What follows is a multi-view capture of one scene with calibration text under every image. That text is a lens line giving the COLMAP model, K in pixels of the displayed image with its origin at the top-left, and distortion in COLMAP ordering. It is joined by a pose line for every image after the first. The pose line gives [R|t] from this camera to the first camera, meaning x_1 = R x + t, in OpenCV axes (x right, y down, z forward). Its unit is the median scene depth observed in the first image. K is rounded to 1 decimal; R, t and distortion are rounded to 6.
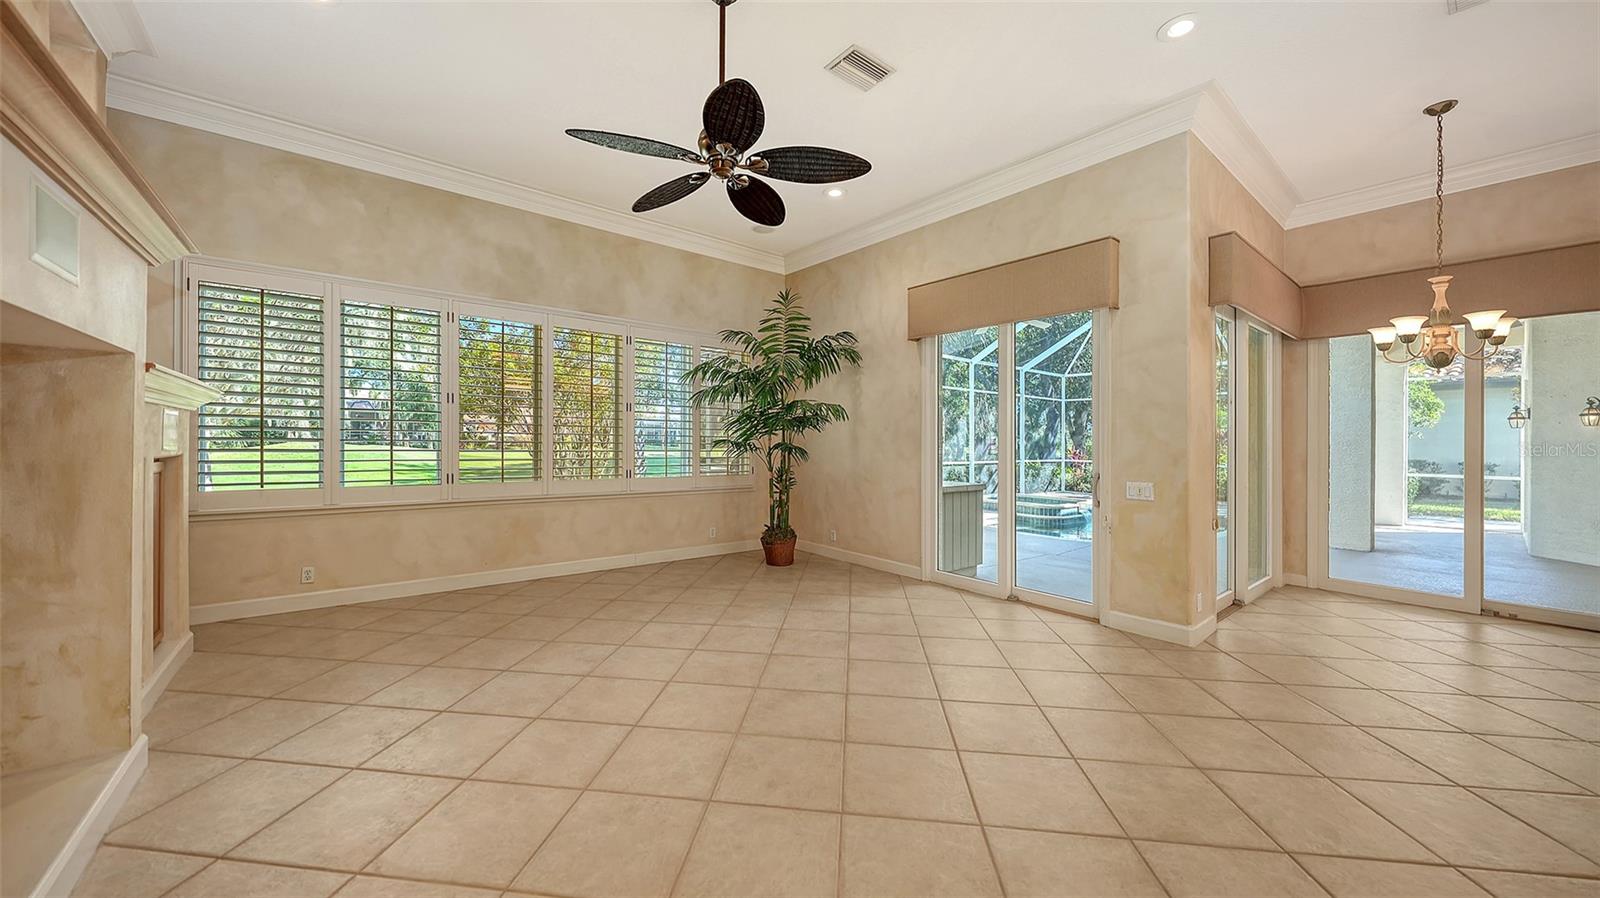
lens RADIAL K [[554.2, 0, 790.4], [0, 554.2, 441.6], [0, 0, 1]] dist [-0.000836, -0.000172]
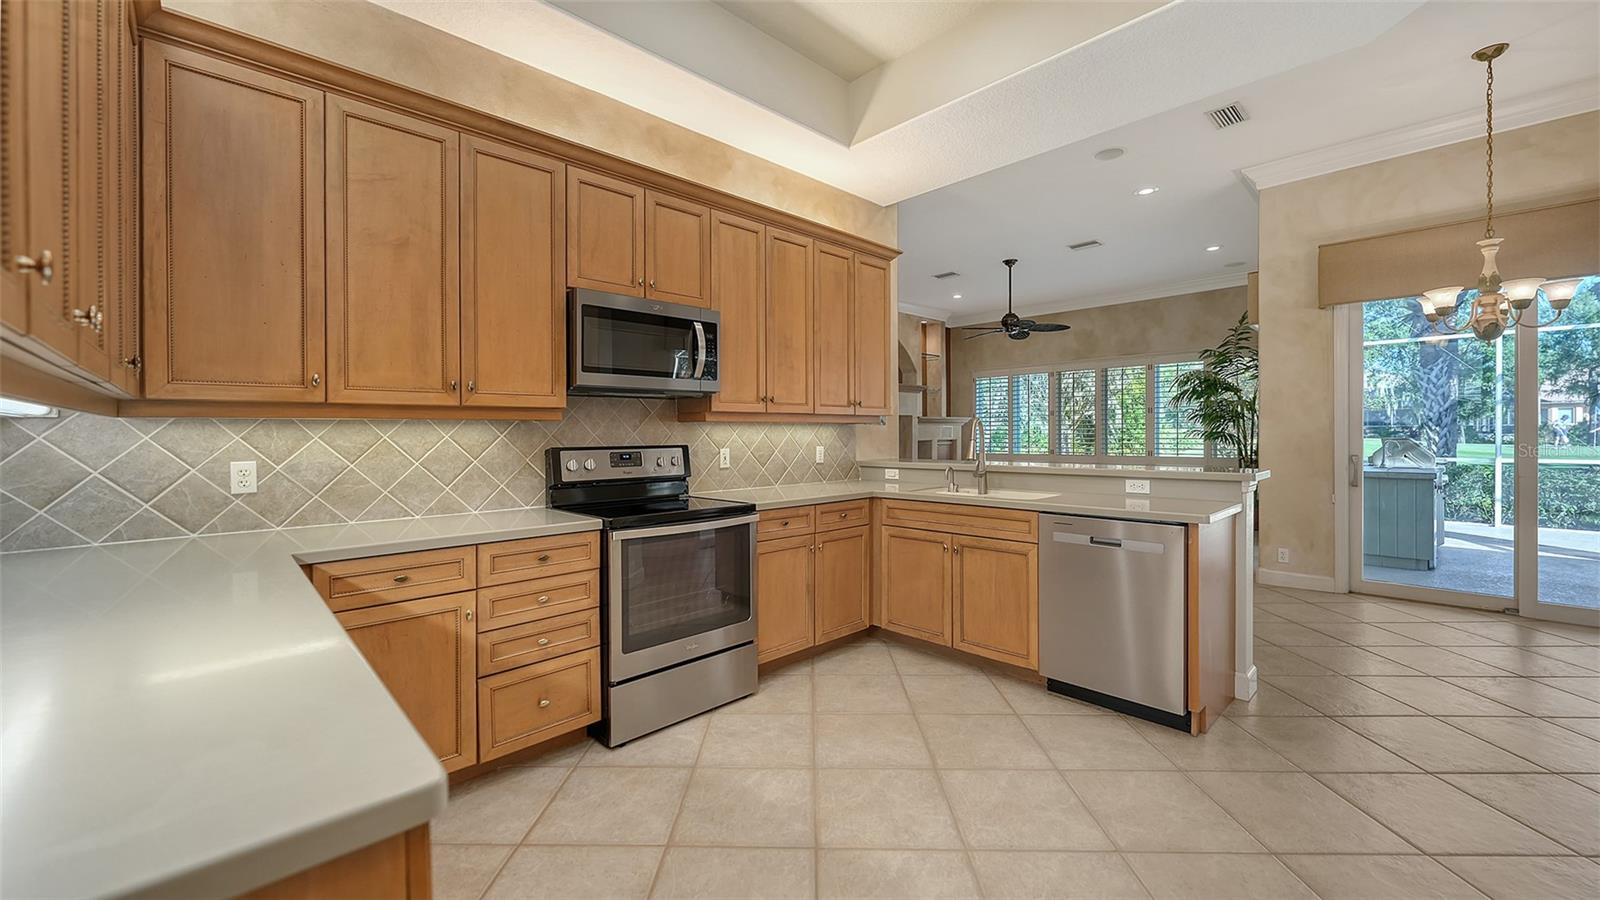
lens RADIAL K [[616.1, 0, 800.0], [0, 616.1, 450.0], [0, 0, 1]] dist [0.001266, 0.000067]
pose [[0.095268, 0.010609, -0.995395, 1.561983], [0.010119, 0.999881, 0.011626, 0.021158], [0.995400, -0.011180, 0.095149, -0.165544]]
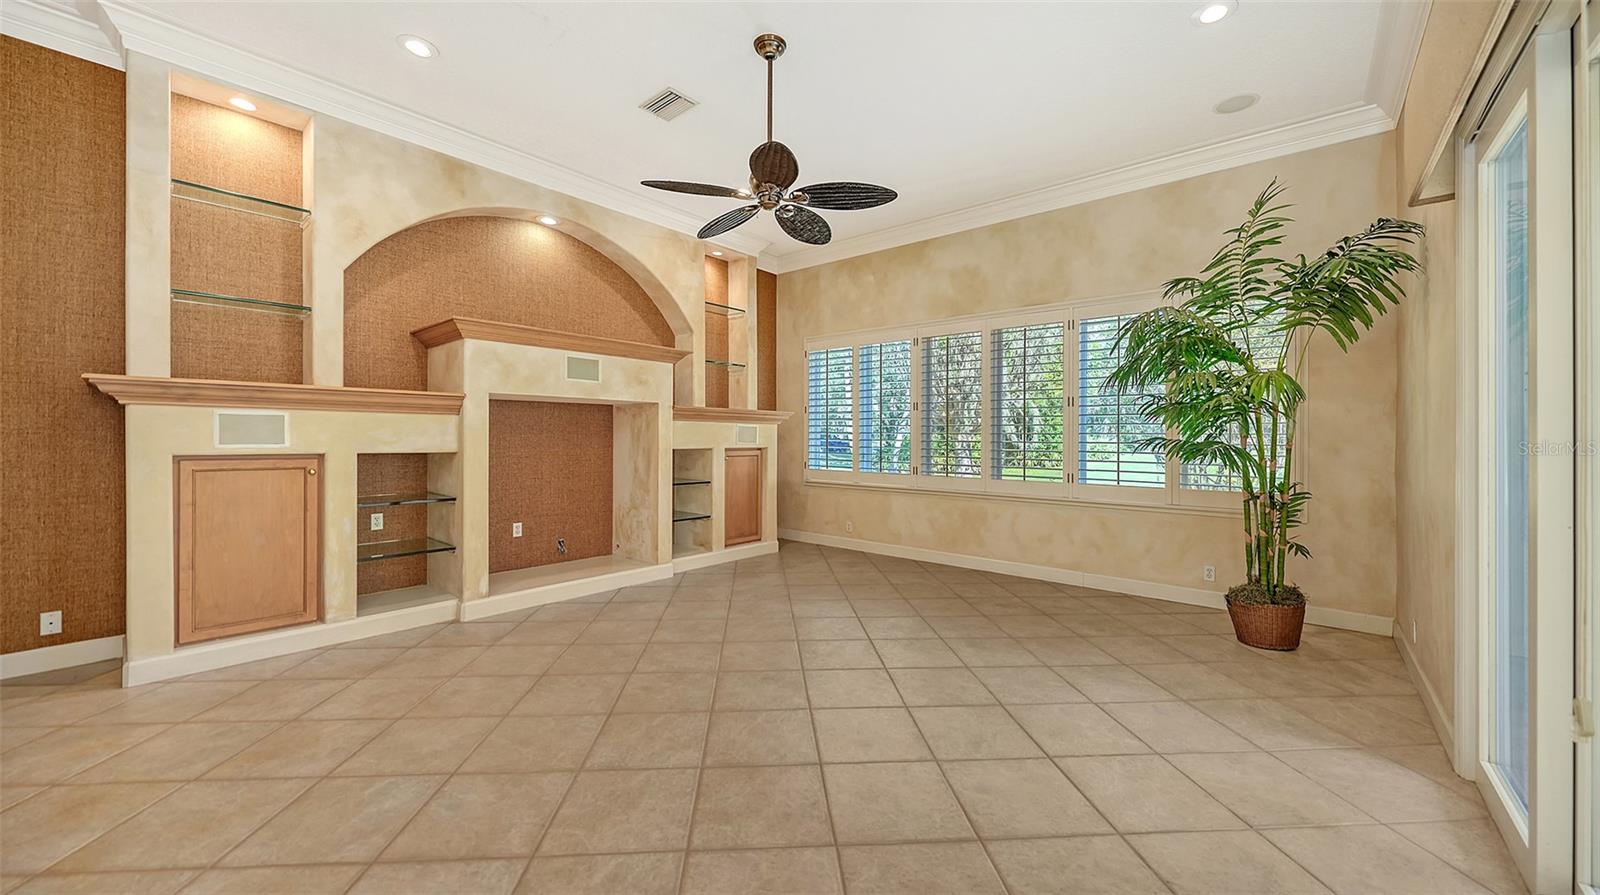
lens RADIAL K [[595.7, 0, 802.5], [0, 595.7, 443.2], [0, 0, 1]] dist [-0.000702, -0.000088]
pose [[0.191961, -0.000152, -0.981403, 0.642355], [-0.004253, 0.999990, -0.000987, 0.006826], [0.981393, 0.004363, 0.191958, 0.473648]]
